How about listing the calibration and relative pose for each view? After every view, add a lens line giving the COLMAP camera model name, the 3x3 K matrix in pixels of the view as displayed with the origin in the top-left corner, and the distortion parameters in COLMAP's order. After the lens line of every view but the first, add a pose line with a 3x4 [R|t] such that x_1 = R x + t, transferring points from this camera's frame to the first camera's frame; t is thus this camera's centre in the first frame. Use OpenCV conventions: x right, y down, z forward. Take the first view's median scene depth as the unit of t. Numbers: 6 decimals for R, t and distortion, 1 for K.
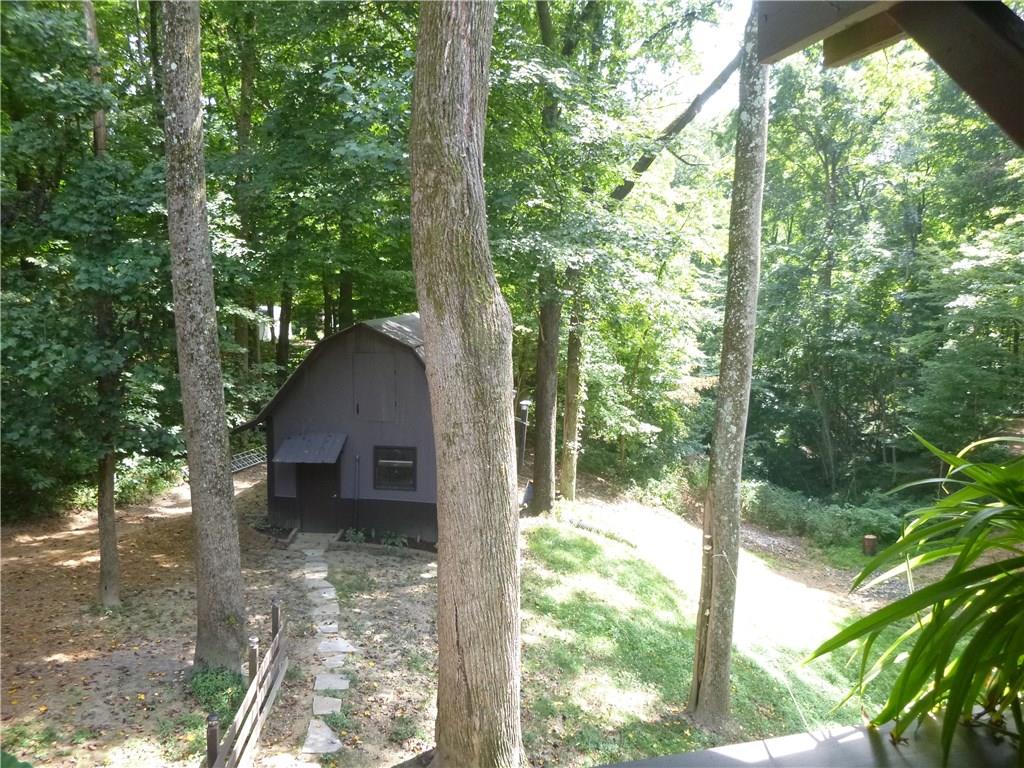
lens RADIAL K [[749.8, 0, 518.9], [0, 749.8, 391.0], [0, 0, 1]] dist [-0.020358, -0.009881]
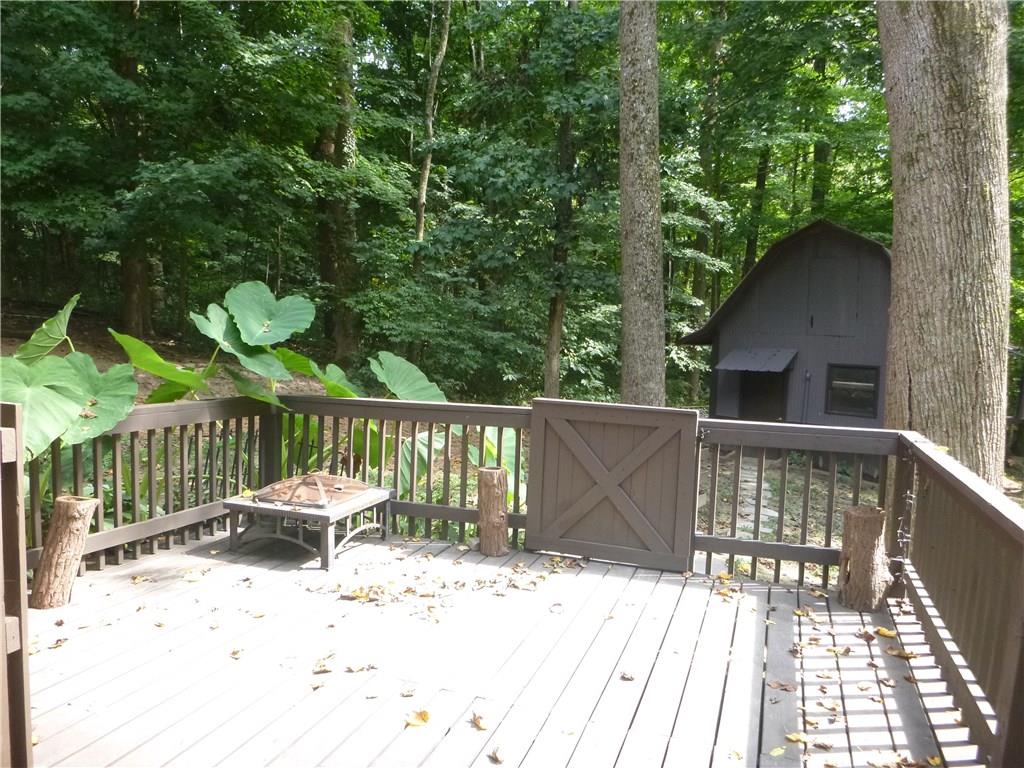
lens RADIAL K [[749.8, 0, 522.9], [0, 749.8, 379.8], [0, 0, 1]] dist [-0.020358, -0.009881]
pose [[0.824369, 0.038647, -0.564732, 0.021068], [-0.082543, 0.995210, -0.052386, 0.352372], [0.560002, 0.089800, 0.823610, 0.133151]]
